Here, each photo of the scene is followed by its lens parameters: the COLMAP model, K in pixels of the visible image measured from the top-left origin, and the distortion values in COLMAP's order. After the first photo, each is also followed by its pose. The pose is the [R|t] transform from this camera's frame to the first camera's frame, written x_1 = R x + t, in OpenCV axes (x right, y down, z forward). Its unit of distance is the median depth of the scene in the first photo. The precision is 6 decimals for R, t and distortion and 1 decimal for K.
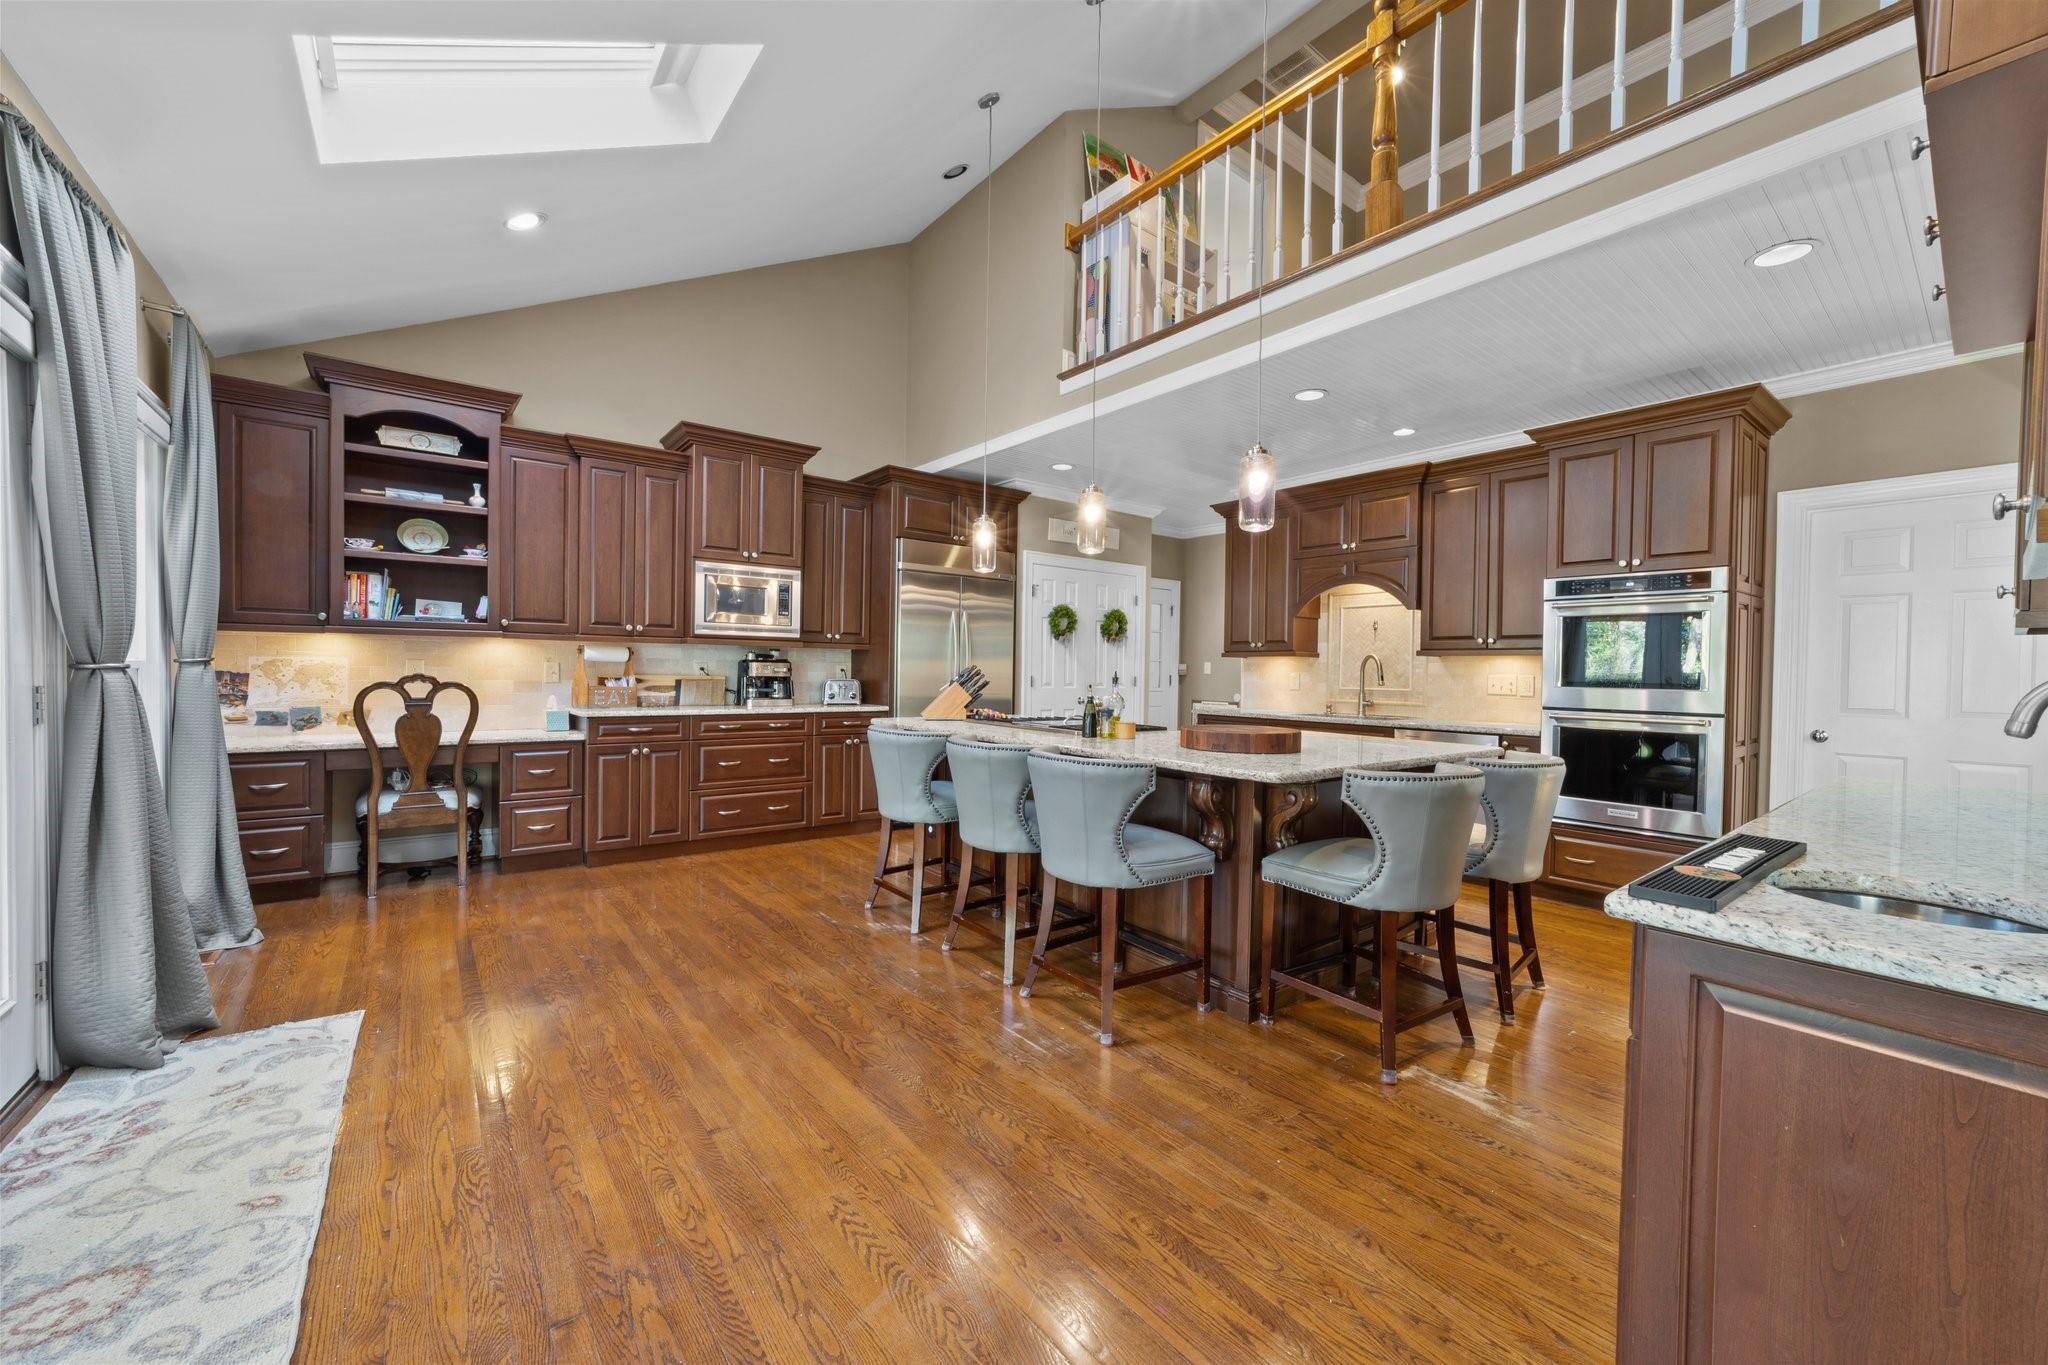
lens RADIAL K [[785.9, 0, 999.5], [0, 785.9, 679.1], [0, 0, 1]] dist [-0.014580, 0.005378]
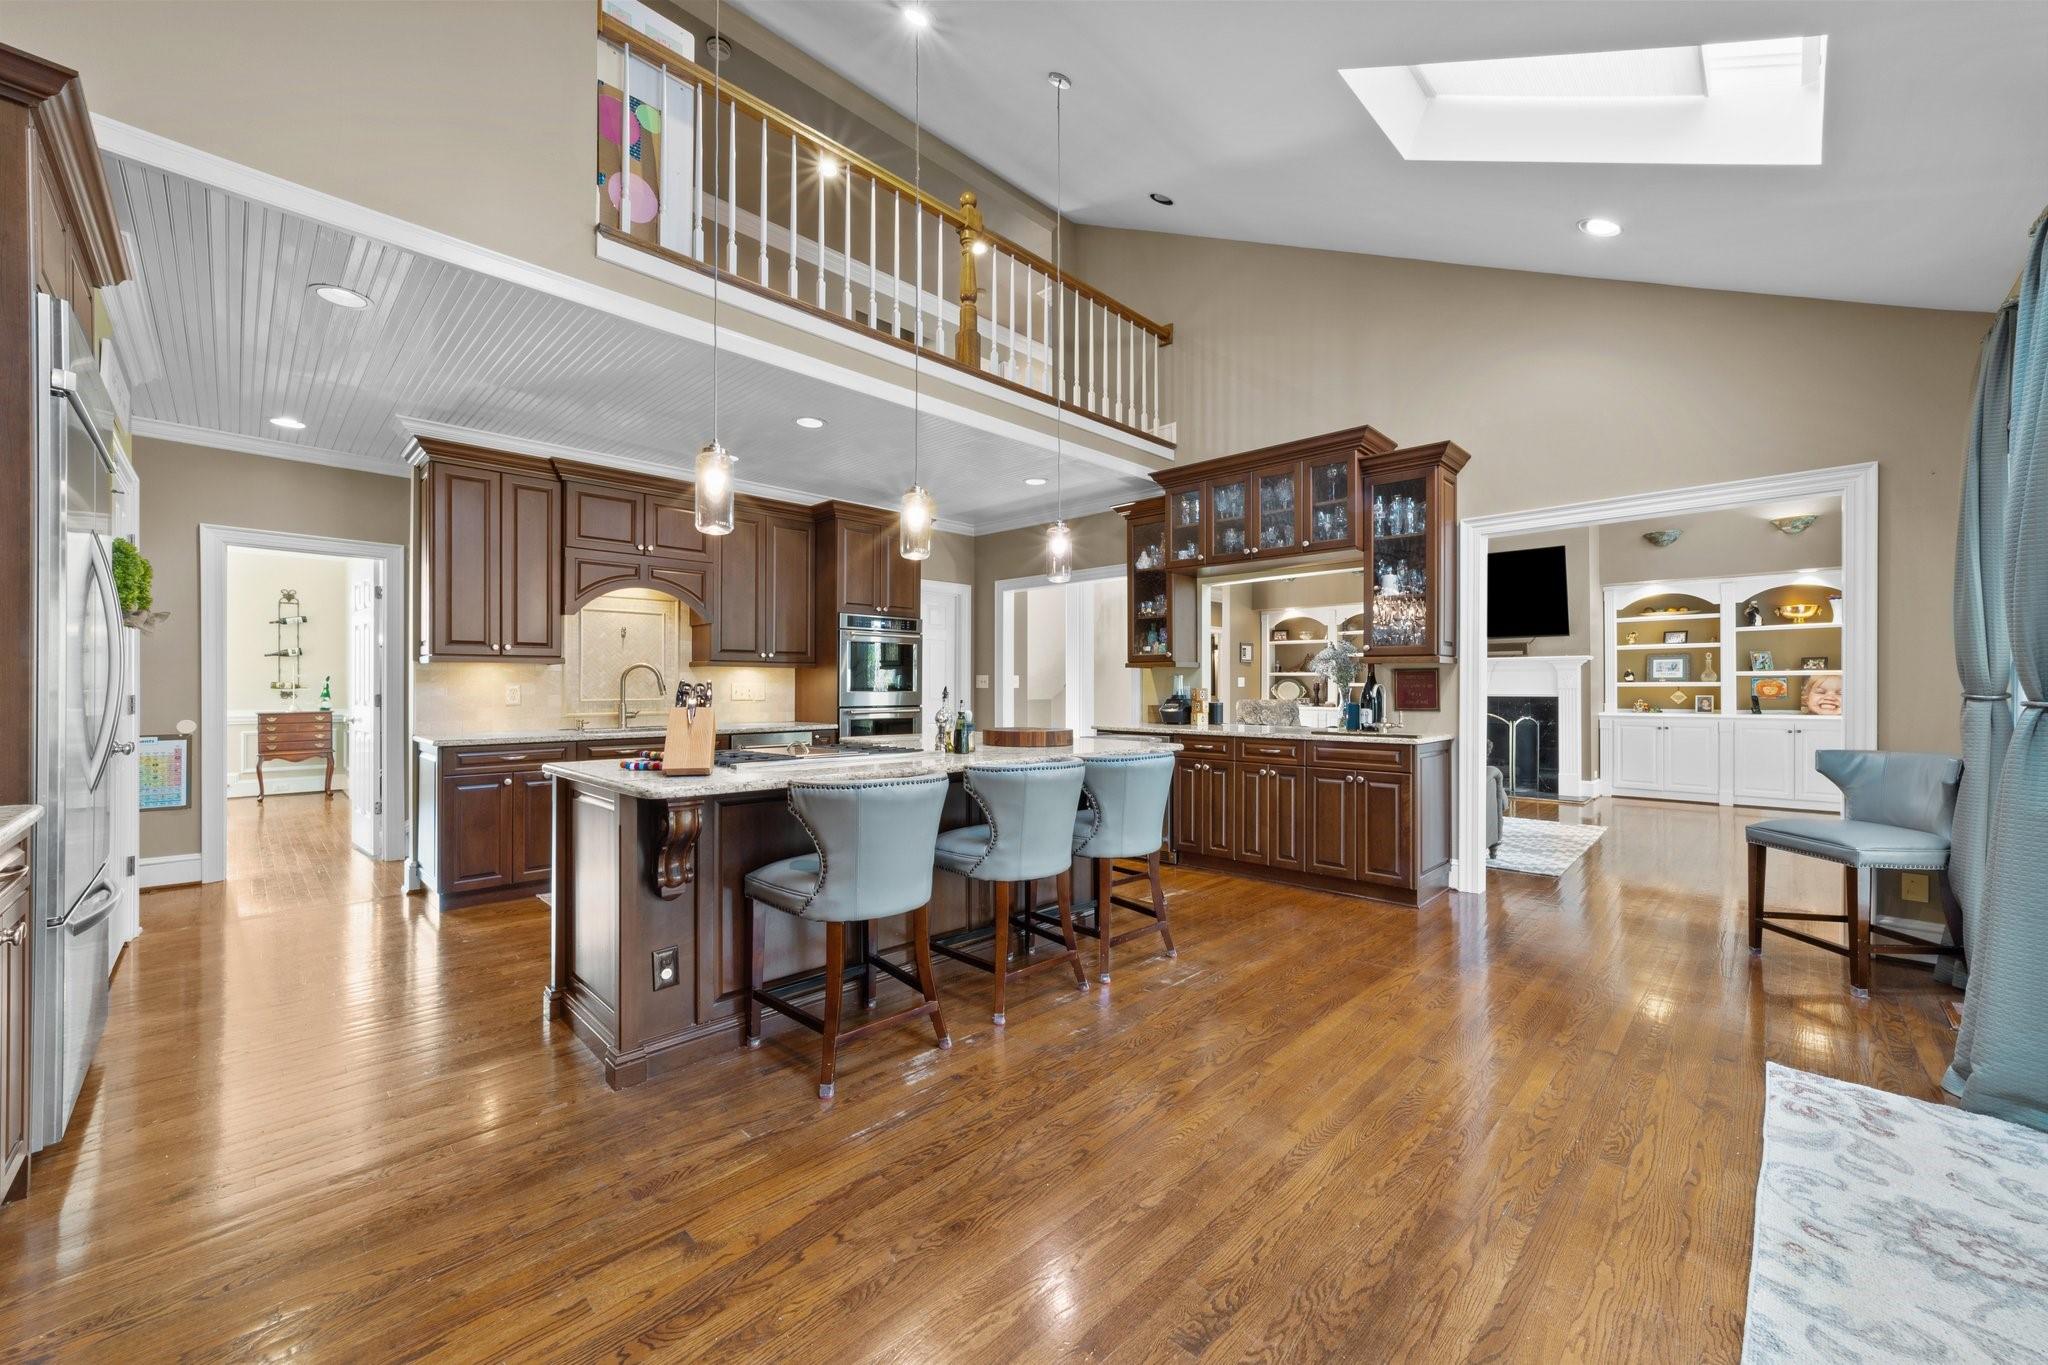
lens RADIAL K [[785.9, 0, 1042.1], [0, 785.9, 683.9], [0, 0, 1]] dist [-0.014580, 0.005378]
pose [[-0.159816, -0.015270, 0.987029, -0.688127], [0.006526, 0.999842, 0.016525, -0.023287], [-0.987125, 0.009082, -0.159691, 0.835635]]
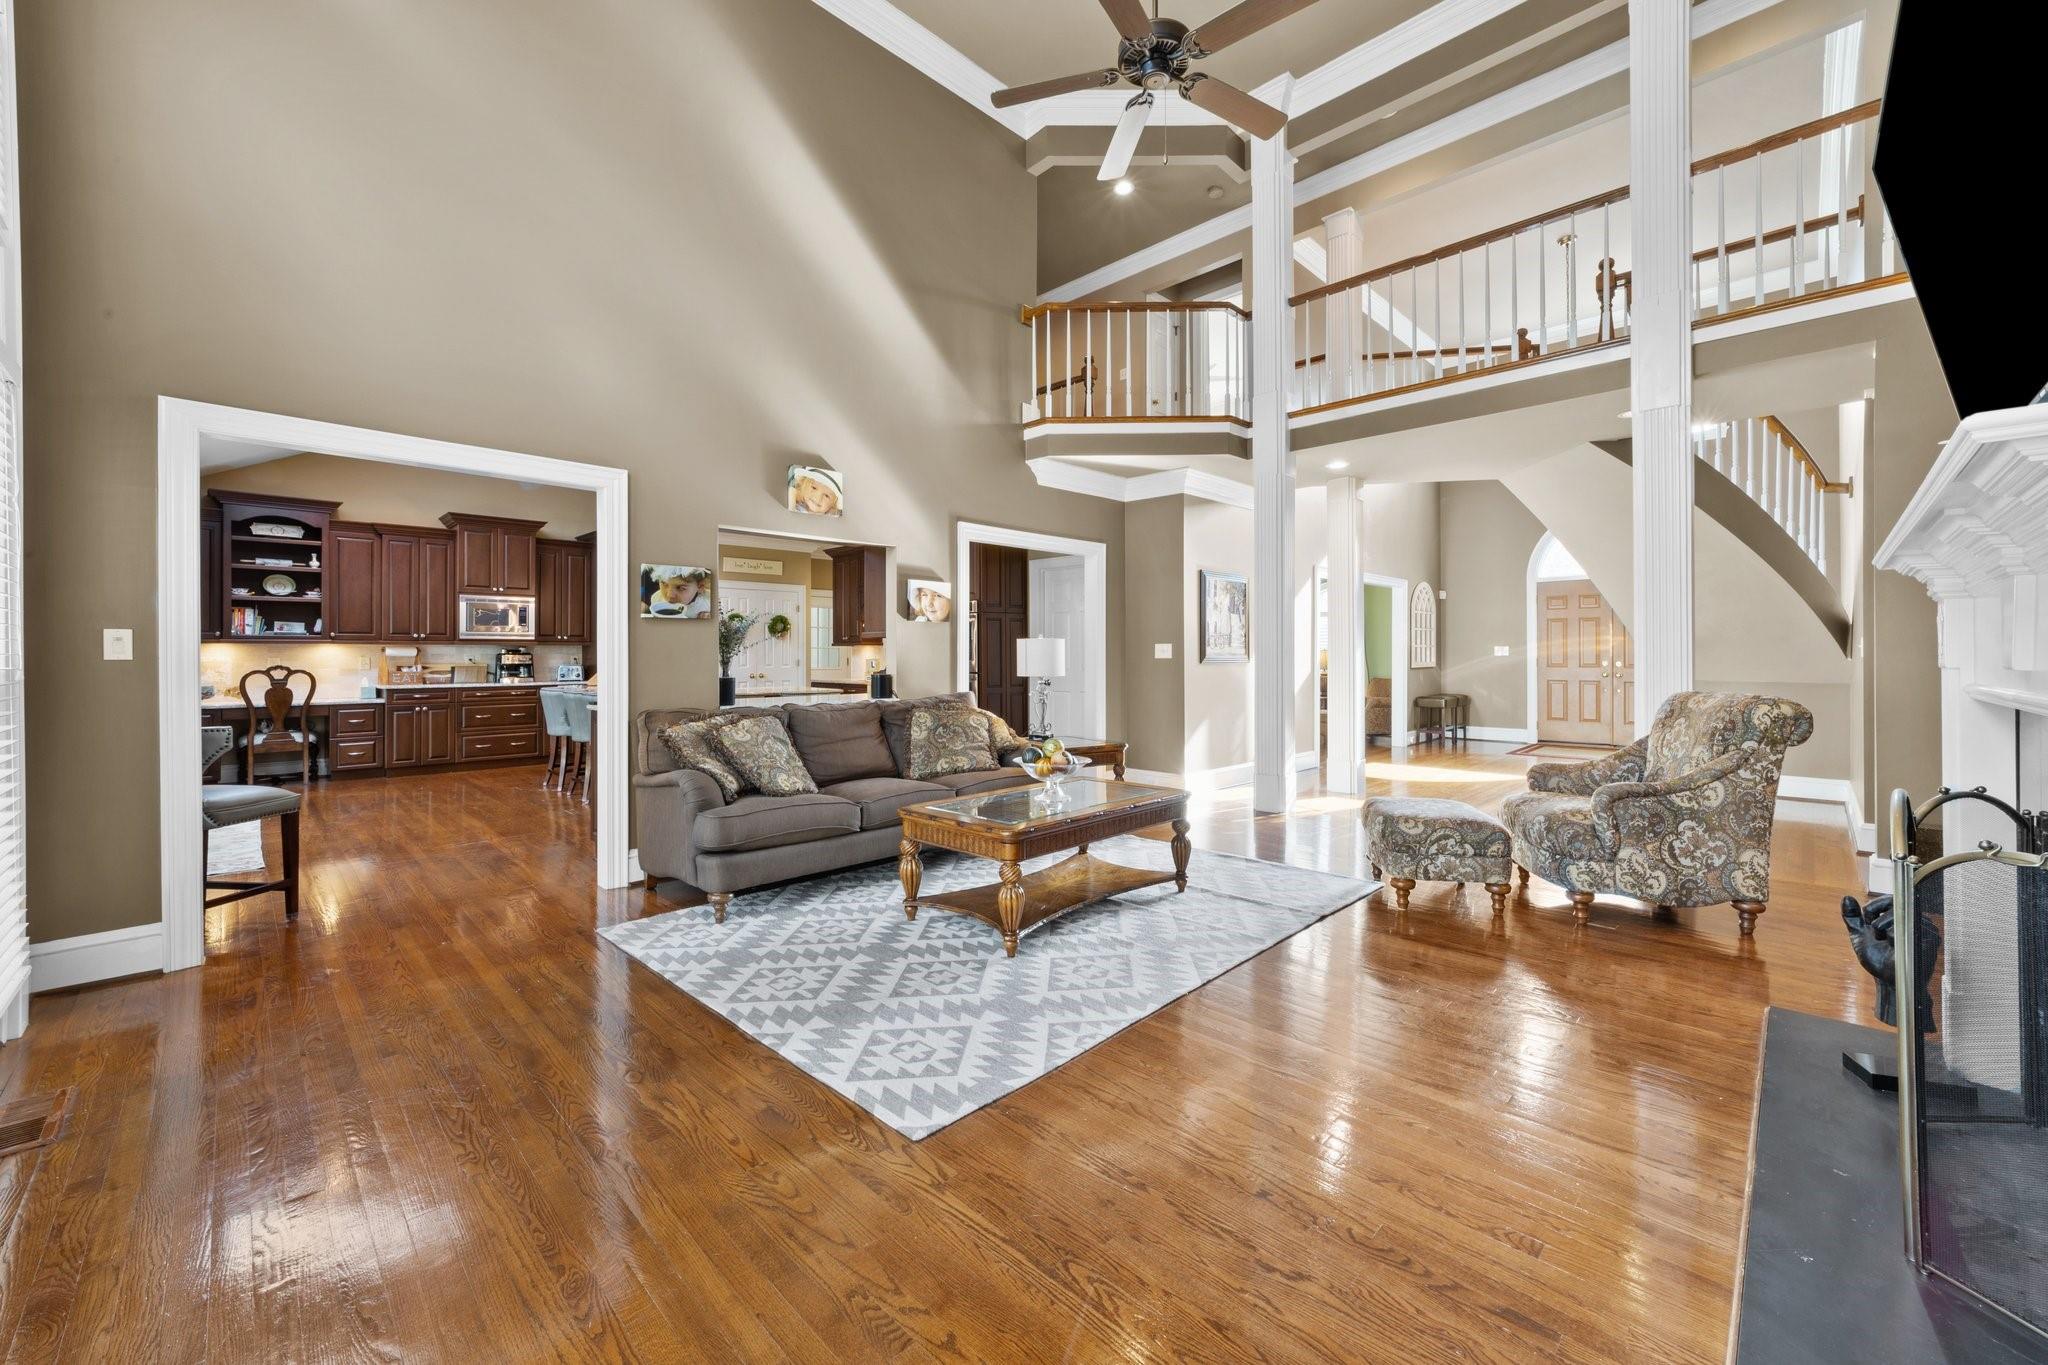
lens RADIAL K [[785.9, 0, 995.9], [0, 785.9, 649.5], [0, 0, 1]] dist [-0.014580, 0.005378]
pose [[0.991022, -0.017251, 0.132581, 0.578675], [0.019565, 0.999678, -0.016174, 0.015950], [-0.132259, 0.018623, 0.991040, -0.882145]]
